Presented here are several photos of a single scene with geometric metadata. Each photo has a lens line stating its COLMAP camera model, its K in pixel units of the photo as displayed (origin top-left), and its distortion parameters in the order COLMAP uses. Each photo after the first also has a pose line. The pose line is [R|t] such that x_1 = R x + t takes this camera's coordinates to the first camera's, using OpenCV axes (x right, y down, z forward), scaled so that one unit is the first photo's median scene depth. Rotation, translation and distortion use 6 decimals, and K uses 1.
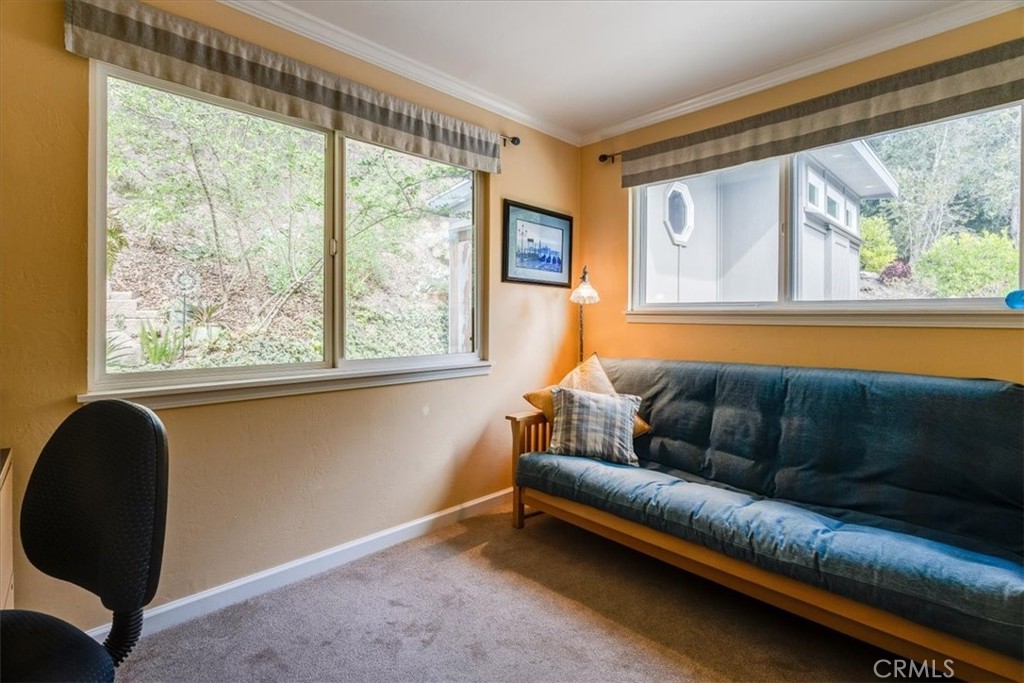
lens RADIAL K [[469.7, 0, 510.0], [0, 469.7, 313.9], [0, 0, 1]] dist [-0.002102, 0.000065]
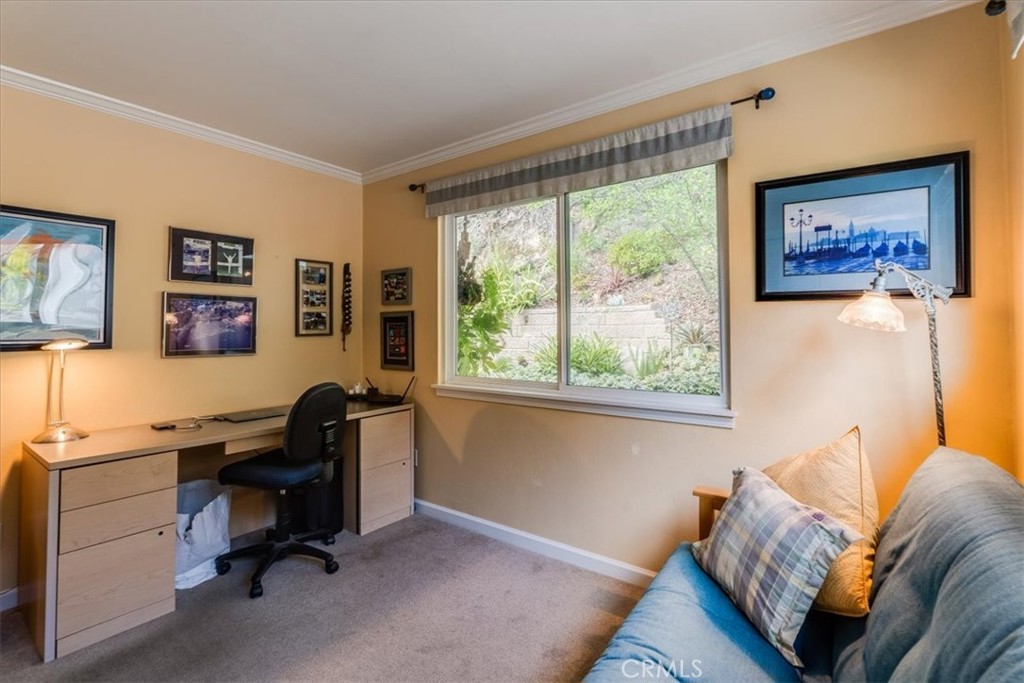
lens RADIAL K [[482.6, 0, 510.8], [0, 482.6, 306.7], [0, 0, 1]] dist [-0.003146, 0.000041]
pose [[0.168763, -0.048423, -0.984466, 0.671005], [0.013533, 0.998812, -0.046809, -0.032987], [0.985564, -0.005423, 0.169218, 0.547738]]
